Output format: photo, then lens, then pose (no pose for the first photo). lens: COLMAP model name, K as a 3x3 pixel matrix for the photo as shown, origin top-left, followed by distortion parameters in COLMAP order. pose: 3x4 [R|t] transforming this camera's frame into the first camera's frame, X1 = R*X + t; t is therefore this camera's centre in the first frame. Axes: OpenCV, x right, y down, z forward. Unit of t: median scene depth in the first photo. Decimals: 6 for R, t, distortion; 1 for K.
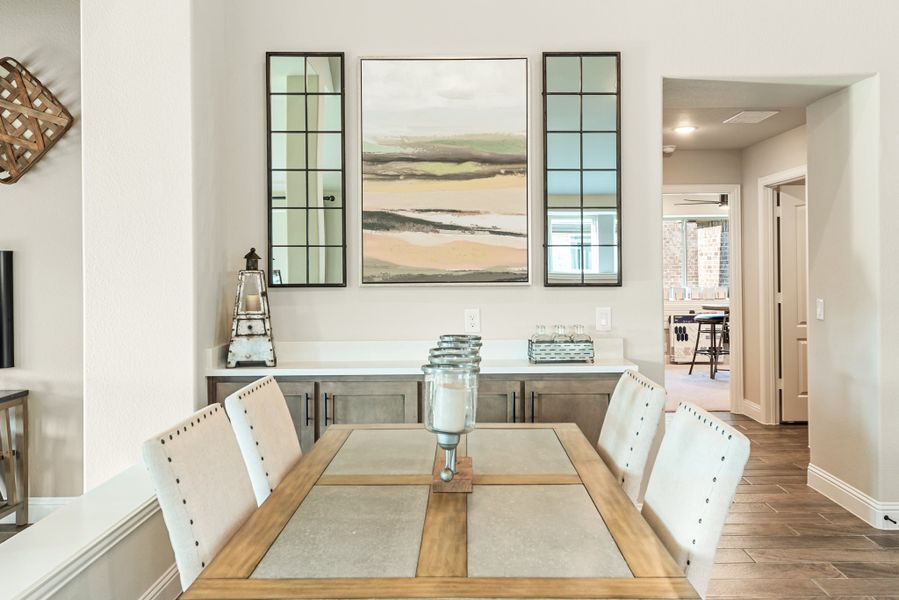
lens RADIAL K [[773.4, 0, 465.6], [0, 773.4, 269.9], [0, 0, 1]] dist [0.005184, -0.006022]
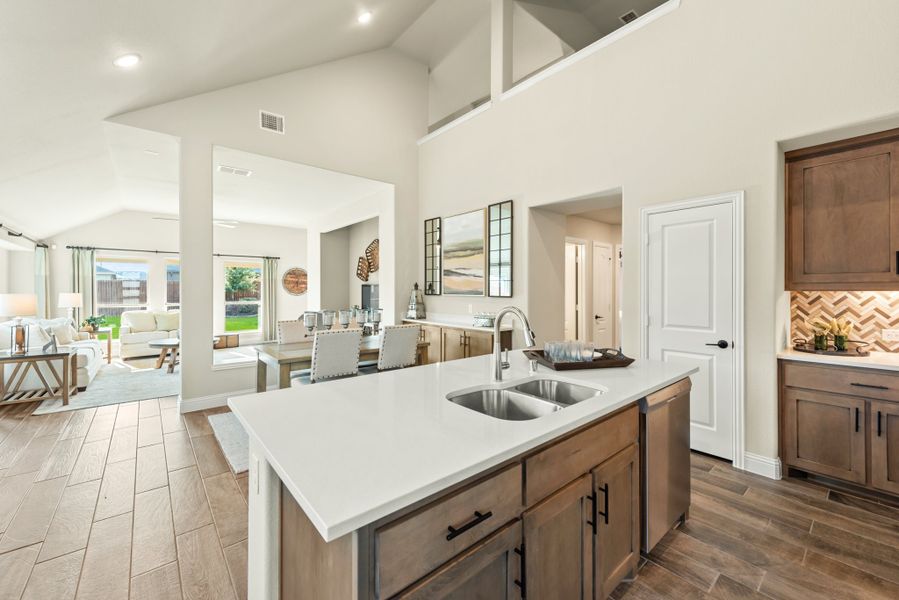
lens RADIAL K [[359.8, 0, 450.0], [0, 359.8, 290.1], [0, 0, 1]] dist [0.018216, 0.000297]
pose [[0.648490, 0.008827, -0.761172, 0.924886], [-0.007219, 0.999959, 0.005446, -0.006189], [0.761189, 0.001964, 0.648527, 0.130750]]
